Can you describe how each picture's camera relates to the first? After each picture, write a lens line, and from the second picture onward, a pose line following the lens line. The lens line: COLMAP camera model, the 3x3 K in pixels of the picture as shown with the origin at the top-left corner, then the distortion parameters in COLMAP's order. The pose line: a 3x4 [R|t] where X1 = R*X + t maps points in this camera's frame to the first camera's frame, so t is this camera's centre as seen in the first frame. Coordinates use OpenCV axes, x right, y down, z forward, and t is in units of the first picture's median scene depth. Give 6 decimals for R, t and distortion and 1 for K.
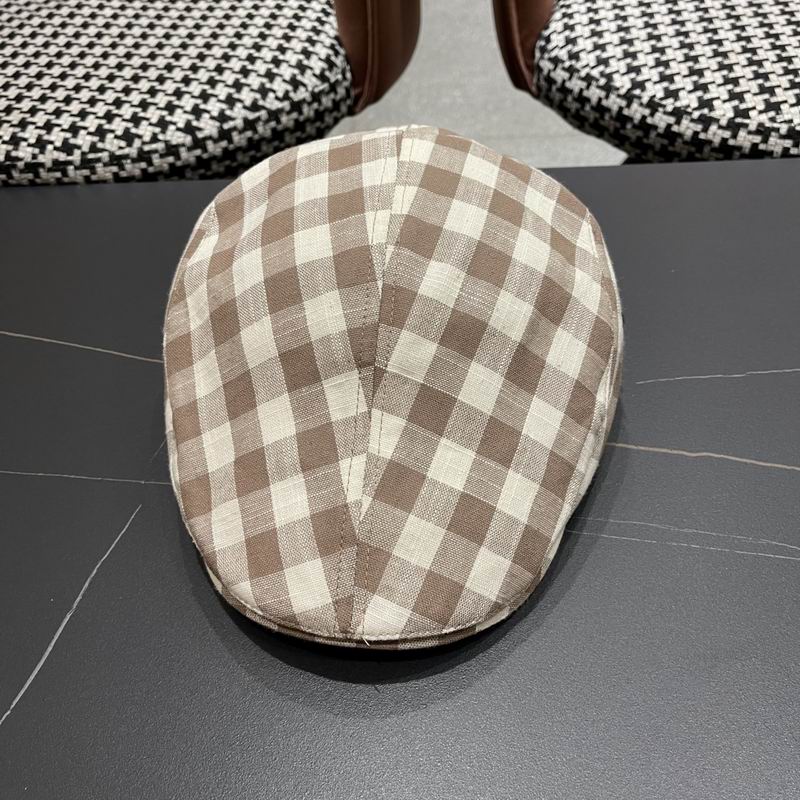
lens RADIAL K [[864.6, 0, 397.2], [0, 864.6, 401.5], [0, 0, 1]] dist [0.033418, 0.000000]
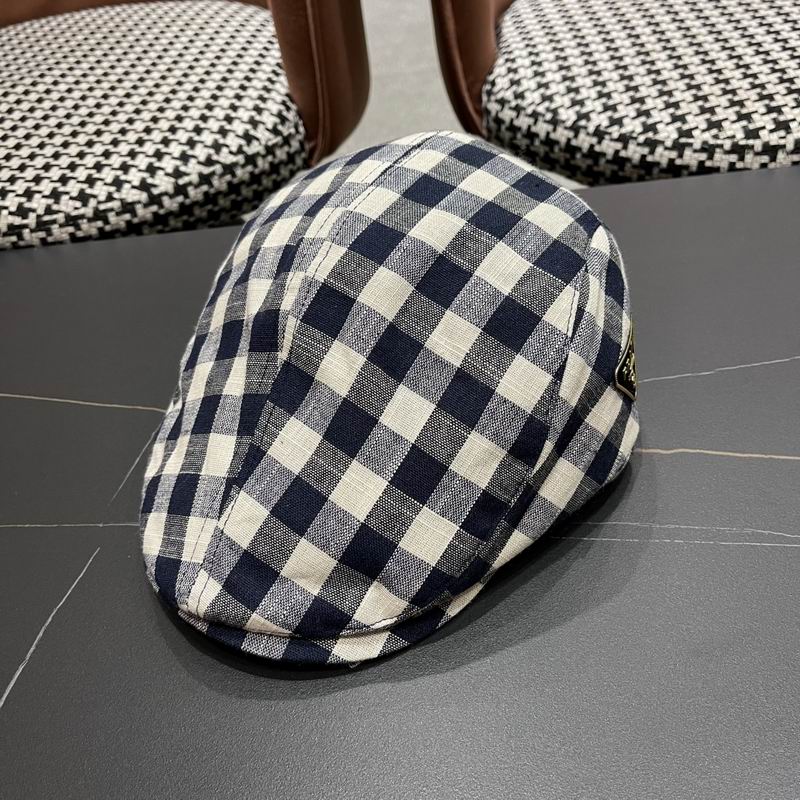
lens RADIAL K [[864.6, 0, 402.5], [0, 864.6, 397.5], [0, 0, 1]] dist [0.033418, 0.000000]
pose [[0.997219, -0.071386, 0.021411, 0.019035], [0.073174, 0.992337, -0.099560, 0.049426], [-0.014140, 0.100850, 0.994801, 0.019838]]
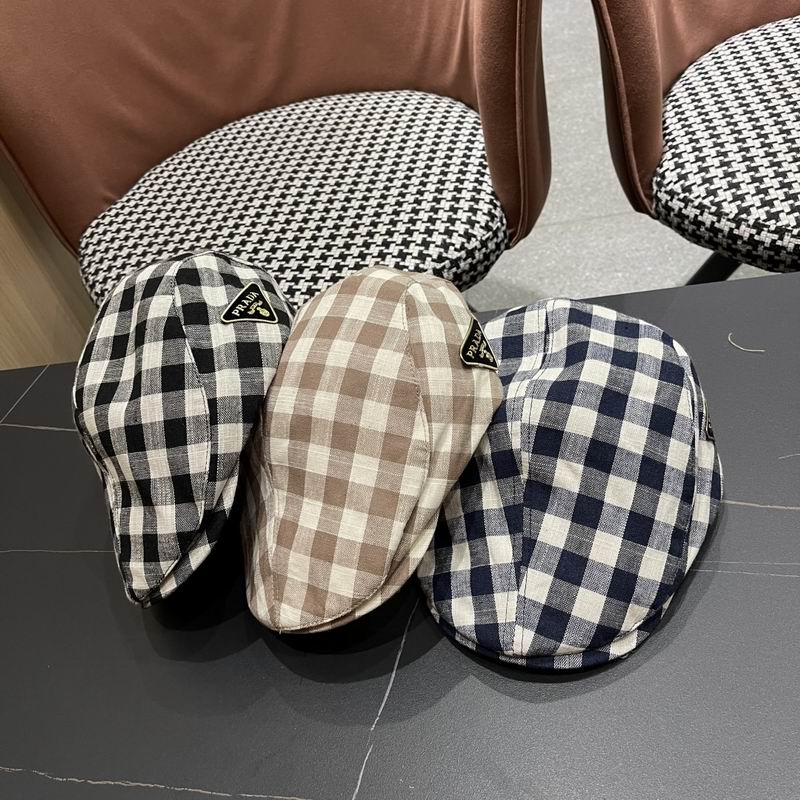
lens RADIAL K [[864.6, 0, 393.0], [0, 864.6, 409.7], [0, 0, 1]] dist [0.033418, 0.000000]
pose [[0.990997, -0.087348, -0.101466, -0.121413], [0.082900, 0.995436, -0.047273, -0.057381], [0.105132, 0.038436, 0.993715, -0.288918]]
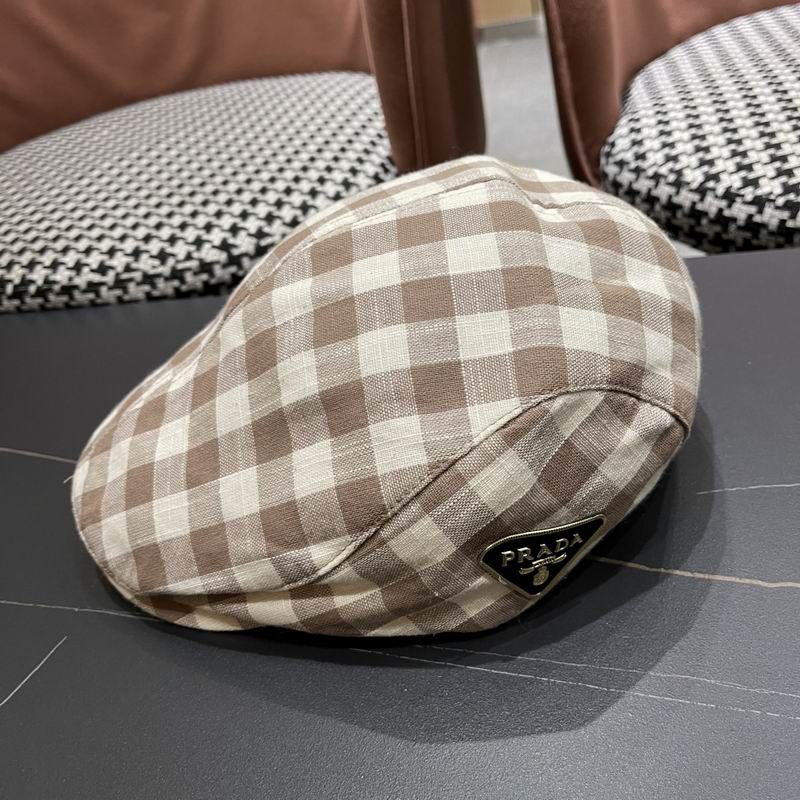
lens RADIAL K [[864.6, 0, 403.3], [0, 864.6, 394.4], [0, 0, 1]] dist [0.033418, 0.000000]
pose [[0.987134, -0.017554, -0.158927, 0.101304], [-0.015922, 0.978224, -0.206942, 0.039965], [0.159099, 0.206810, 0.965358, 0.137981]]
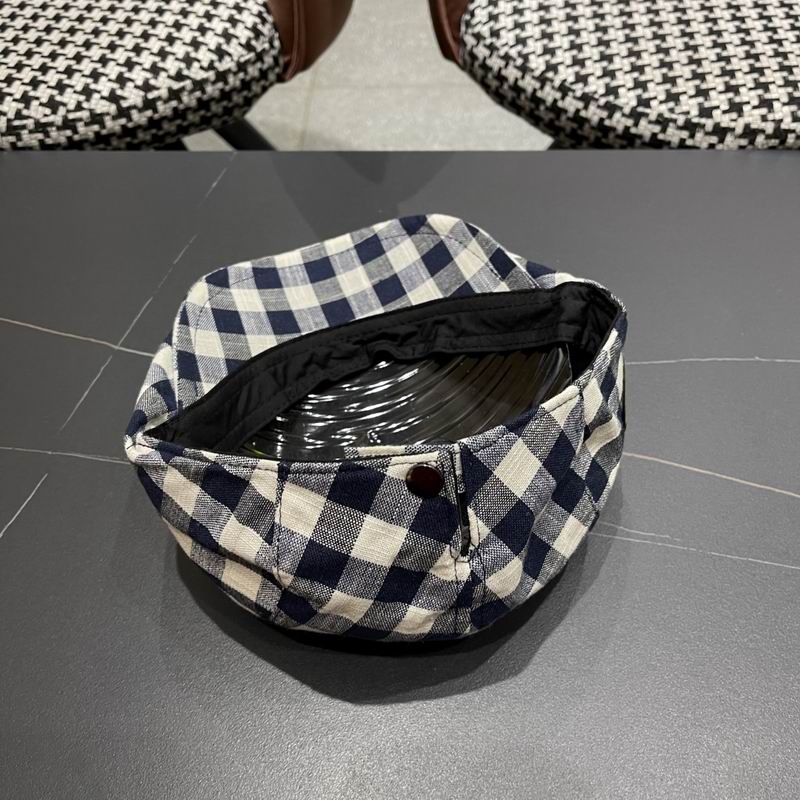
lens RADIAL K [[864.6, 0, 400.9], [0, 864.6, 414.8], [0, 0, 1]] dist [0.033418, 0.000000]
pose [[0.999576, 0.023225, 0.017568, 0.087460], [-0.024809, 0.995065, 0.096072, -0.047538], [-0.015250, -0.096467, 0.995219, -0.062256]]
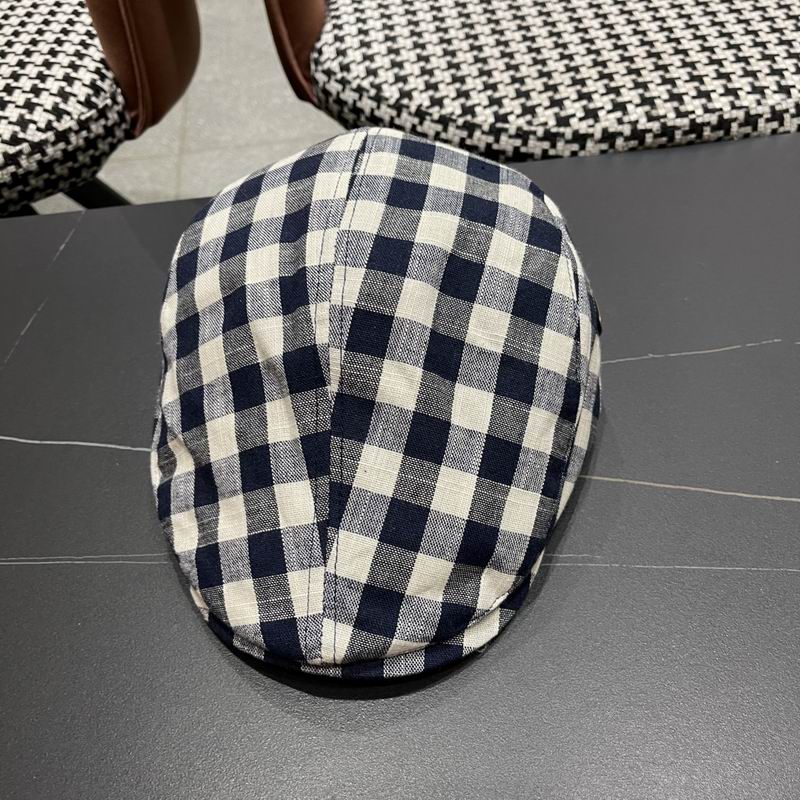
lens RADIAL K [[864.6, 0, 401.5], [0, 864.6, 393.8], [0, 0, 1]] dist [0.033418, 0.000000]
pose [[0.988239, -0.103314, 0.112737, 0.119179], [0.102444, 0.994647, 0.013493, -0.030359], [-0.113527, -0.001785, 0.993533, -0.004350]]
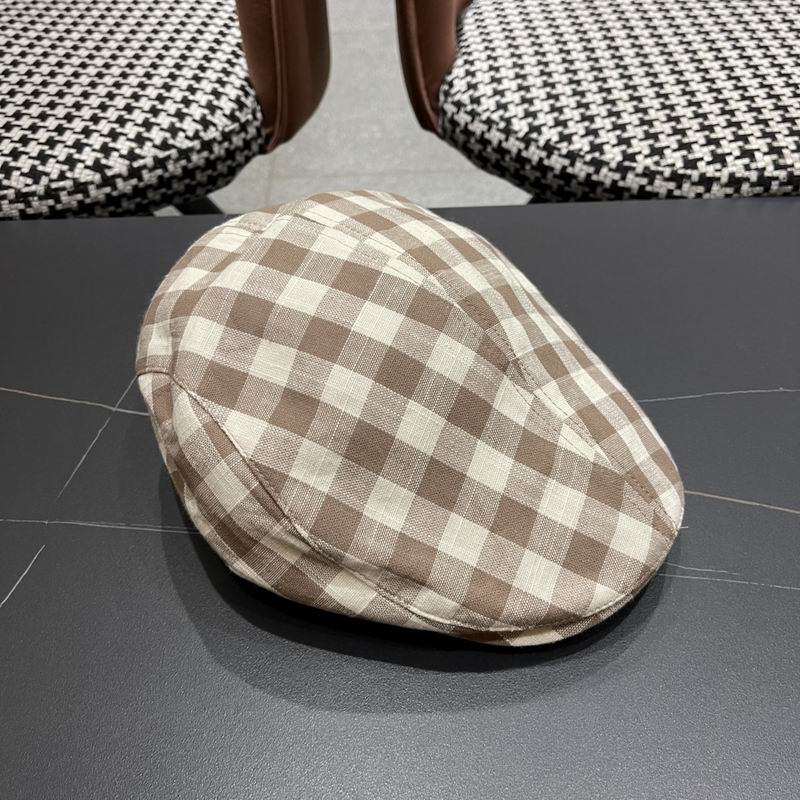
lens RADIAL K [[864.6, 0, 403.6], [0, 864.6, 397.3], [0, 0, 1]] dist [0.033418, 0.000000]
pose [[0.996182, -0.017112, 0.085605, 0.021770], [0.020156, 0.999190, -0.034826, -0.004744], [-0.084940, 0.036418, 0.995720, -0.022934]]
